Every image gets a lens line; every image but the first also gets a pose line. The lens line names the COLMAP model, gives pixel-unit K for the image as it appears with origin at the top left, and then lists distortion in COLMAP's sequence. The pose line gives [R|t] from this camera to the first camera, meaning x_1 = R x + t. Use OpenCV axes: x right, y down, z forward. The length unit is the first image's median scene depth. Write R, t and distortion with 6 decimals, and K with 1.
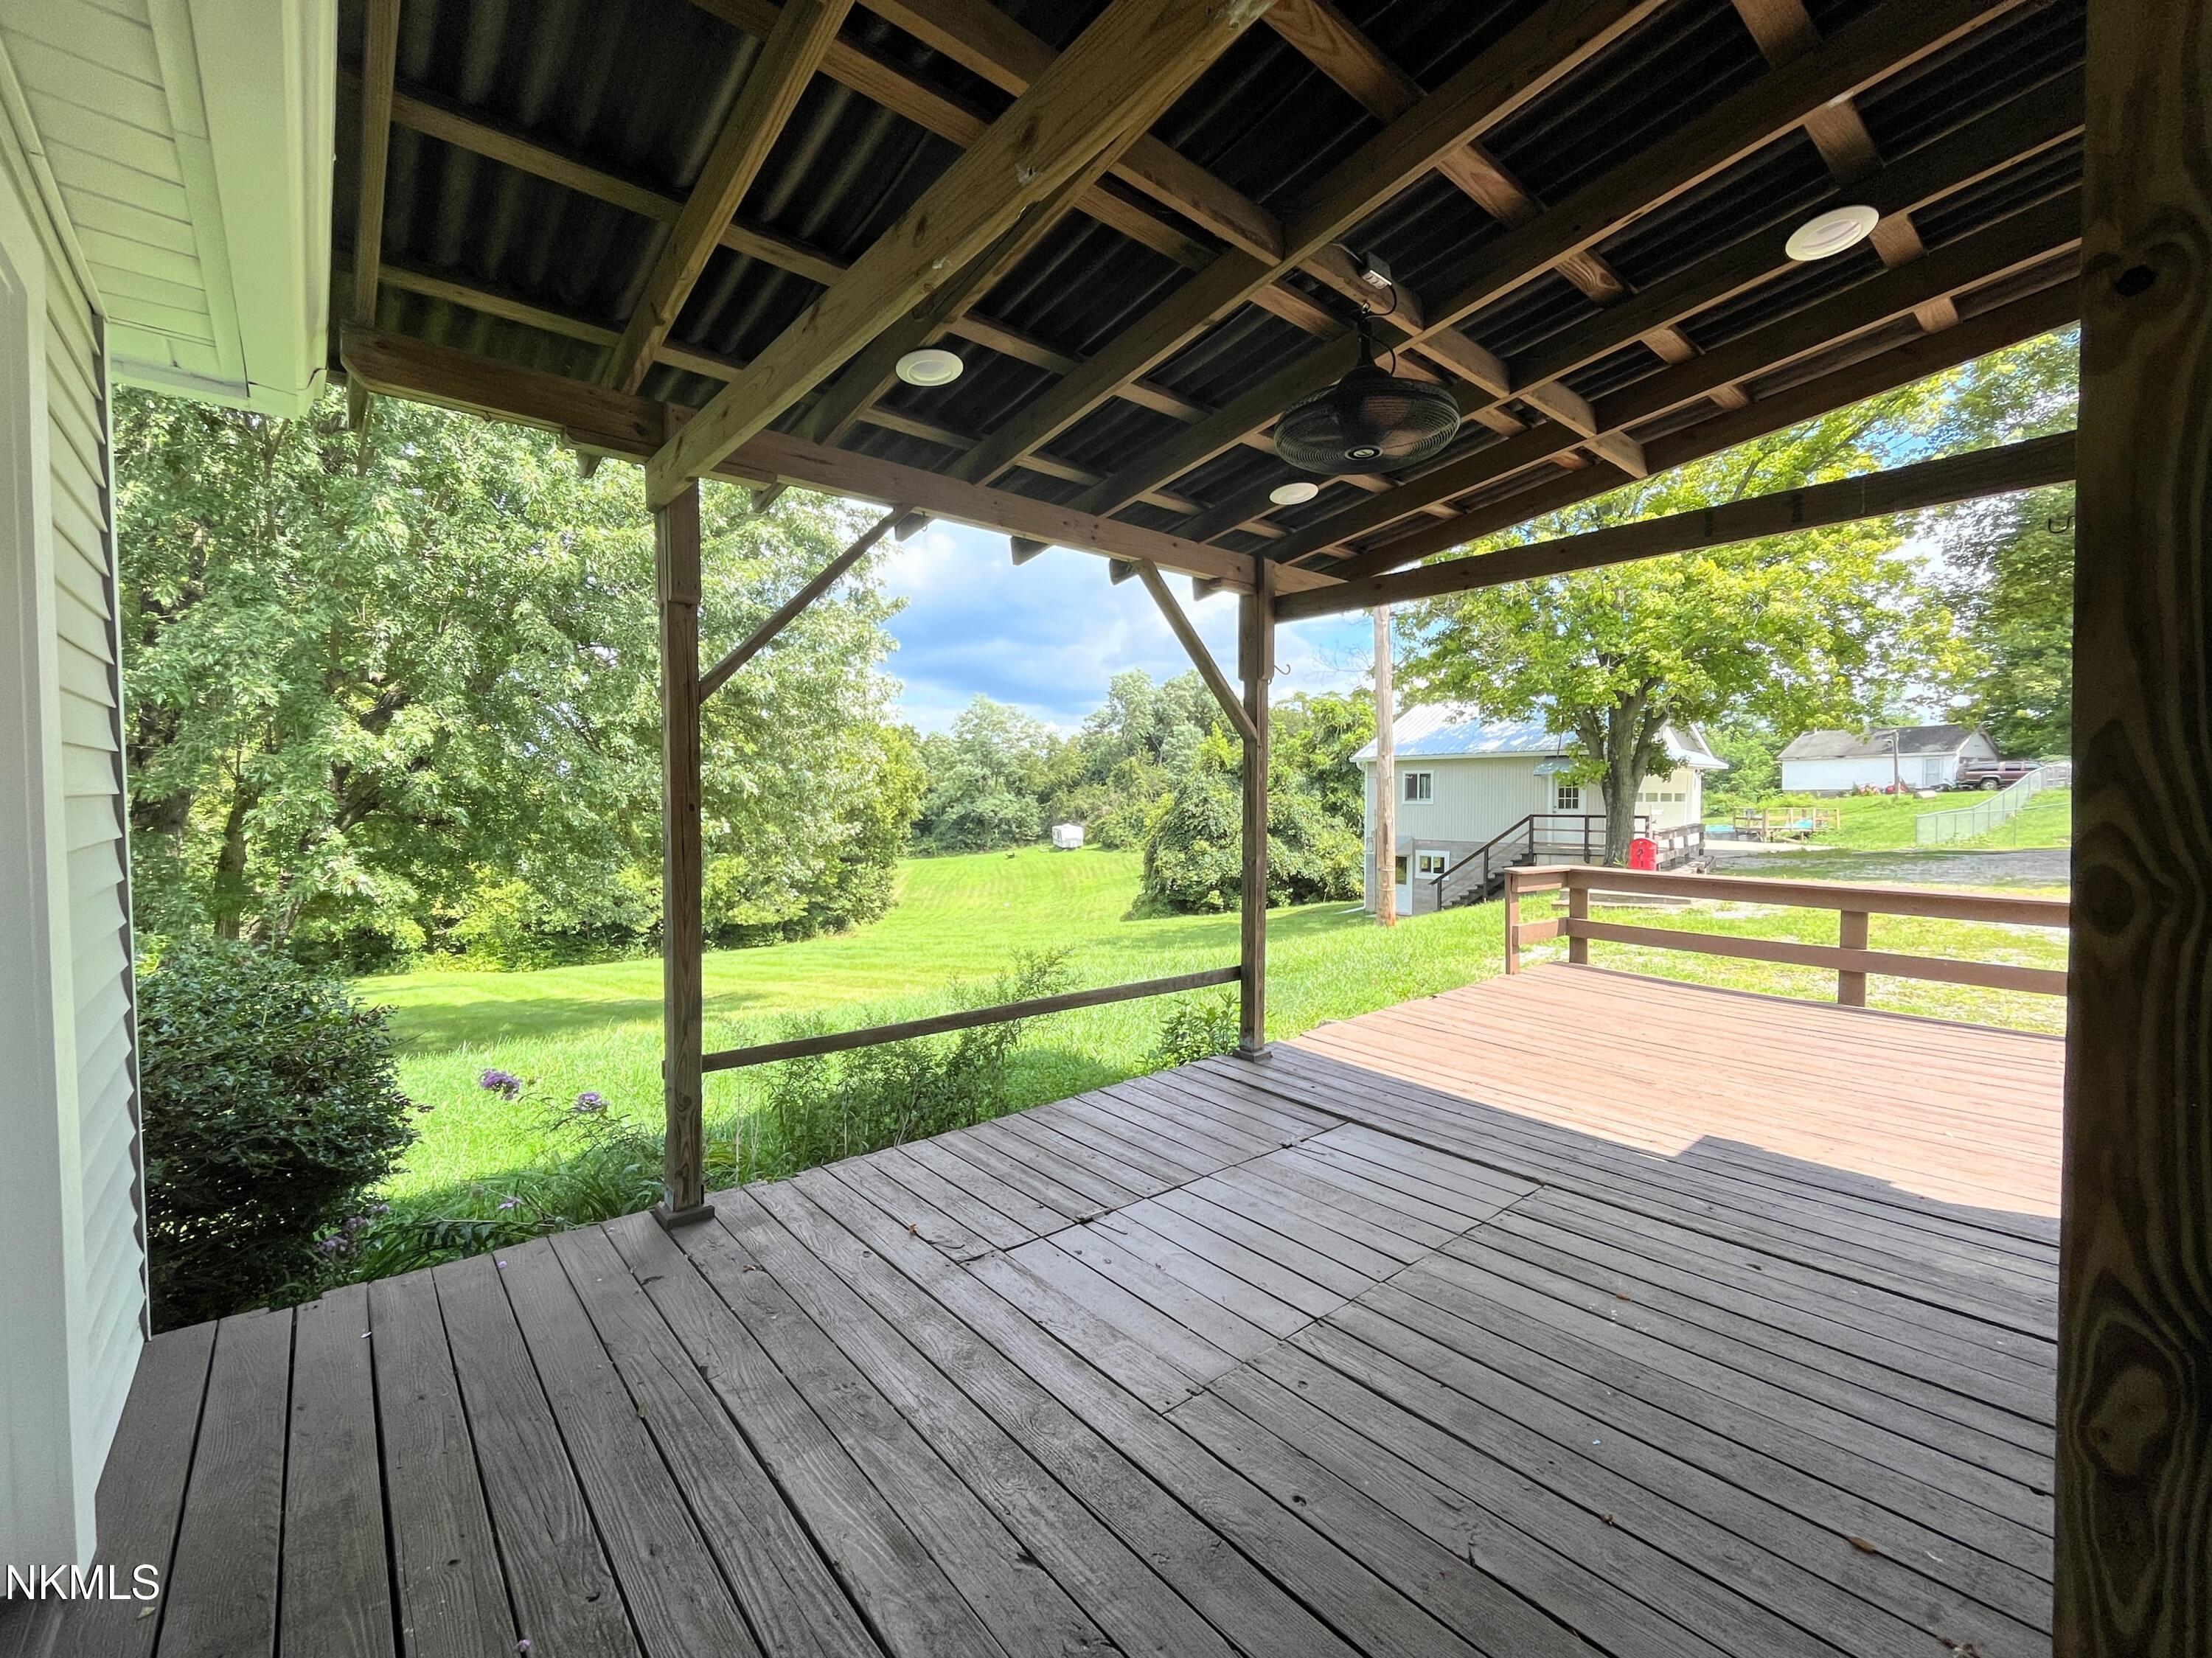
lens RADIAL K [[915.0, 0, 1110.3], [0, 915.0, 831.2], [0, 0, 1]] dist [-0.001708, 0.000008]
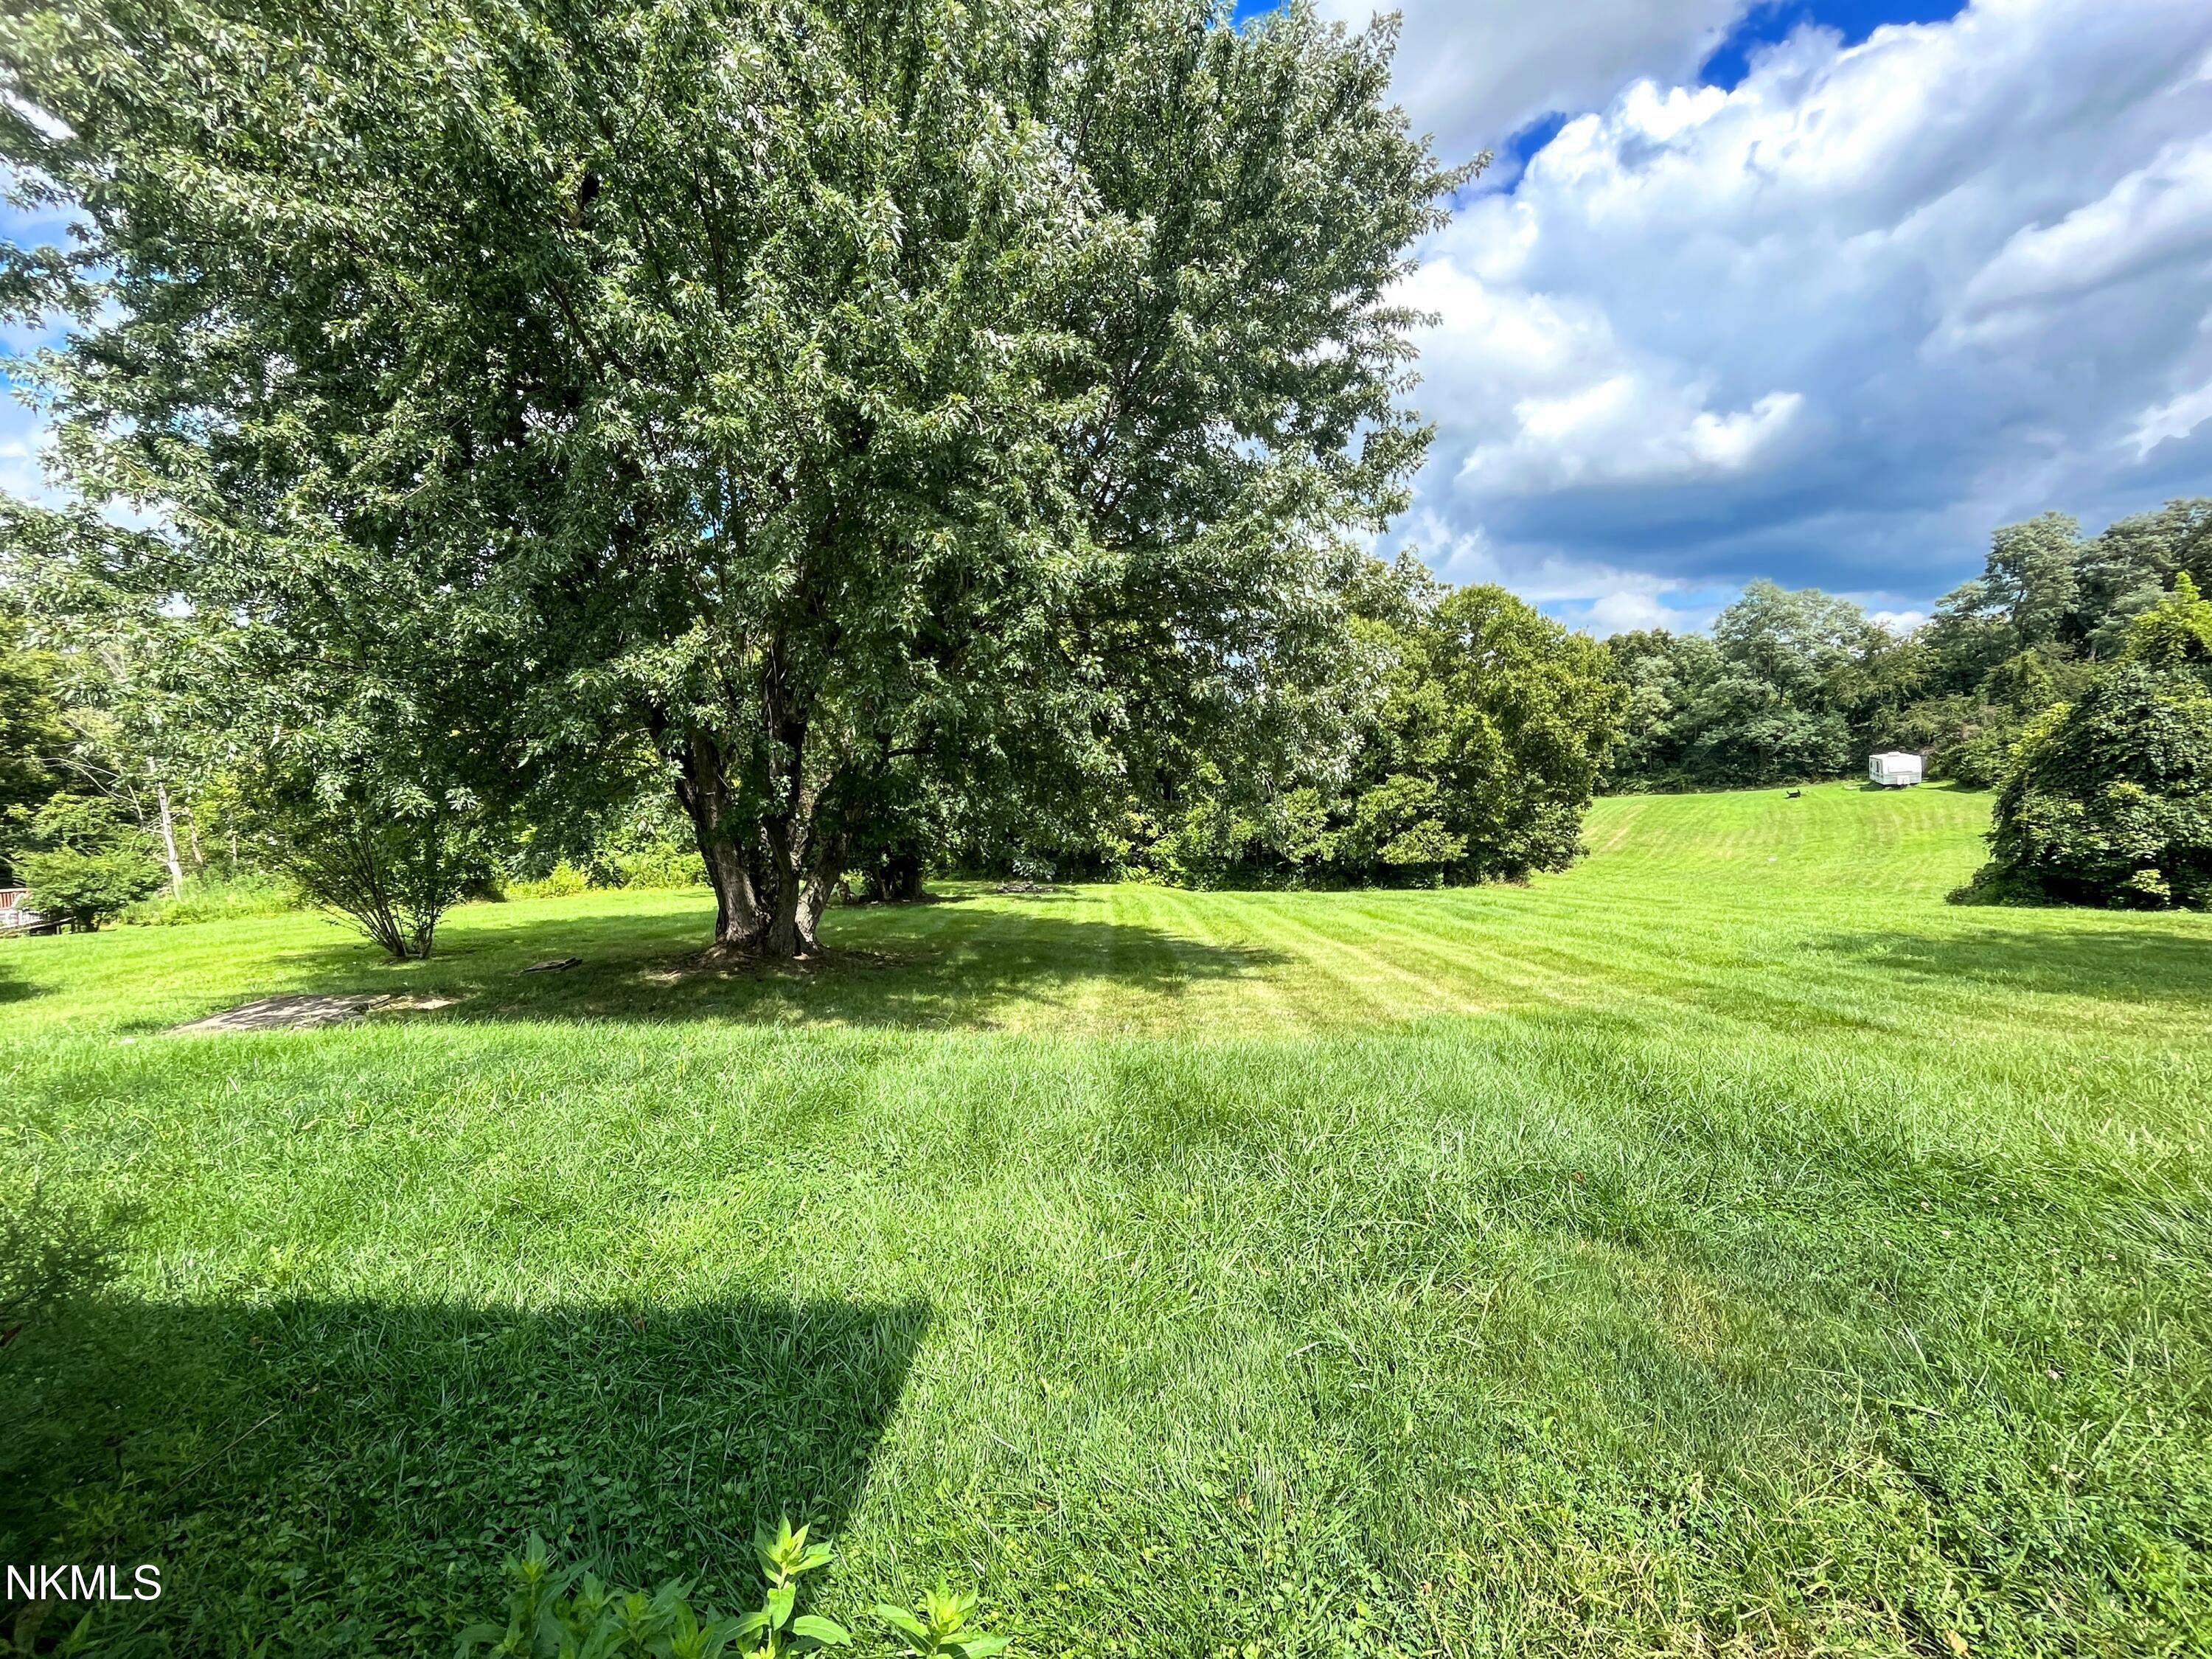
lens RADIAL K [[953.6, 0, 1121.7], [0, 953.6, 848.2], [0, 0, 1]] dist [-0.003220, -0.000419]
pose [[0.740224, 0.067728, -0.668941, 0.025872], [-0.005113, 0.995452, 0.095128, -0.001417], [0.672341, -0.066996, 0.737203, 0.096257]]
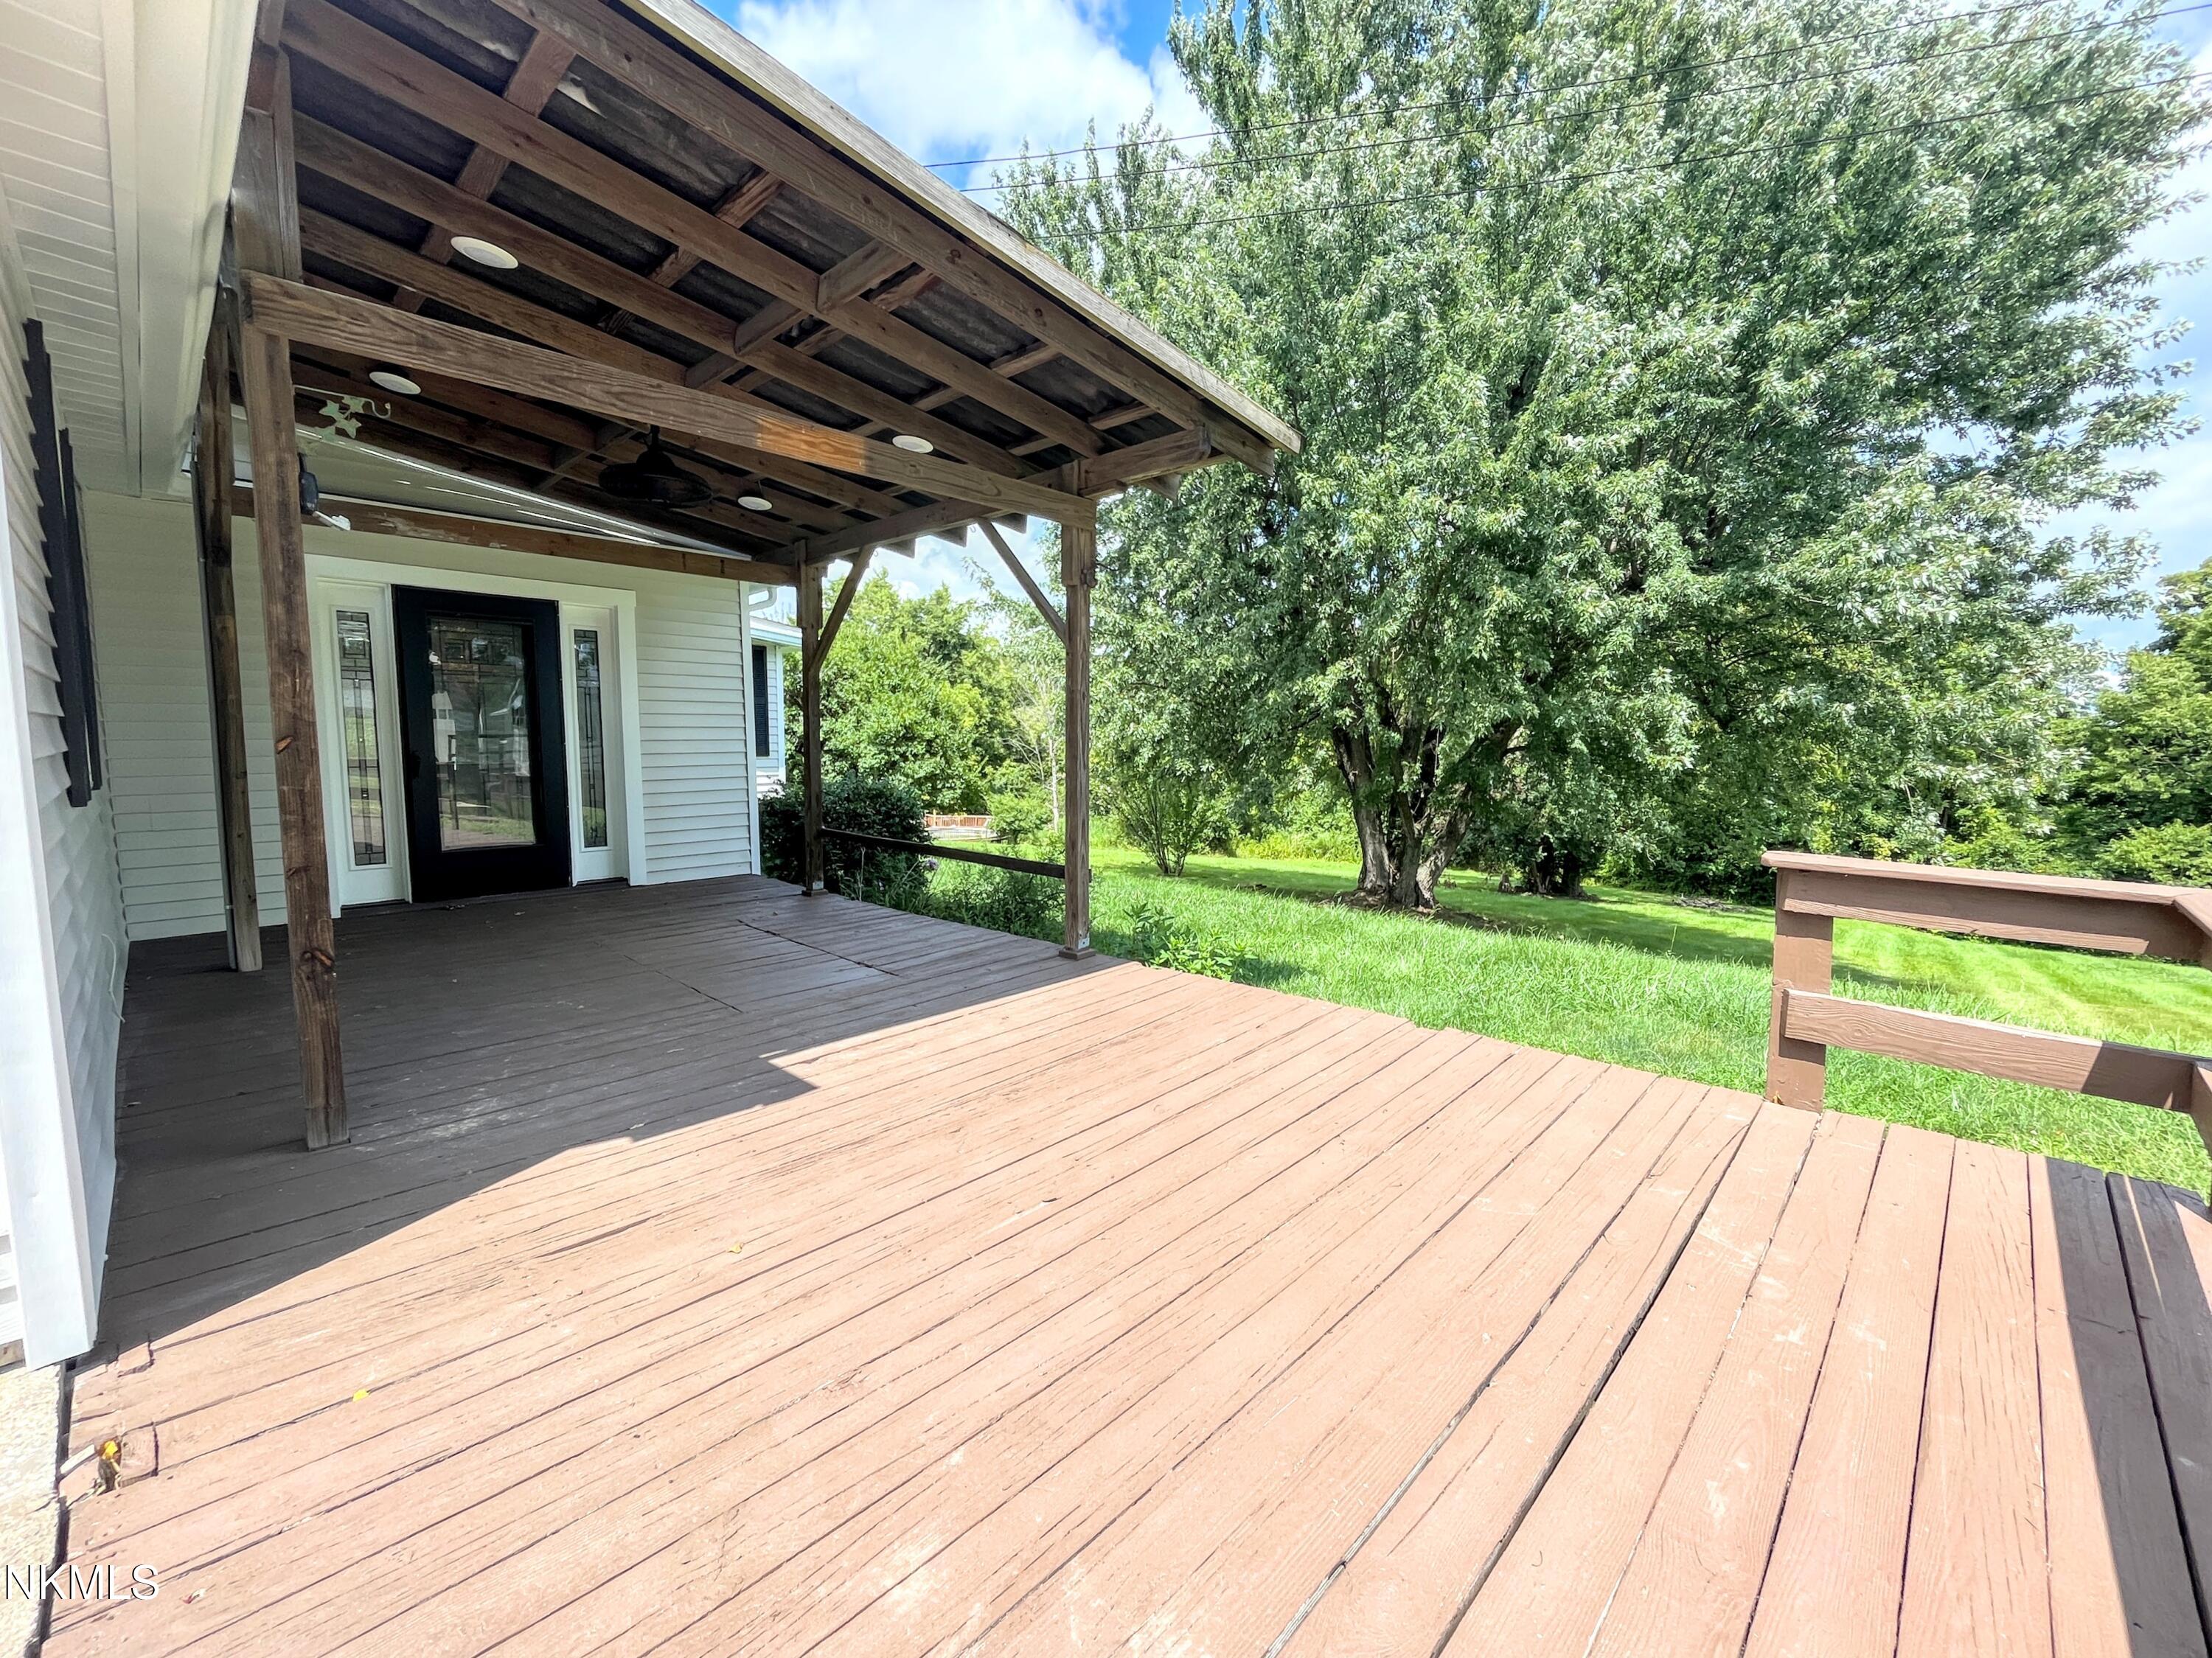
lens RADIAL K [[915.0, 0, 1097.1], [0, 915.0, 822.9], [0, 0, 1]] dist [-0.001708, 0.000008]
pose [[0.093322, 0.095099, -0.991084, 0.105596], [-0.040551, 0.994965, 0.091653, -0.000032], [0.994810, 0.031637, 0.096709, 0.082801]]
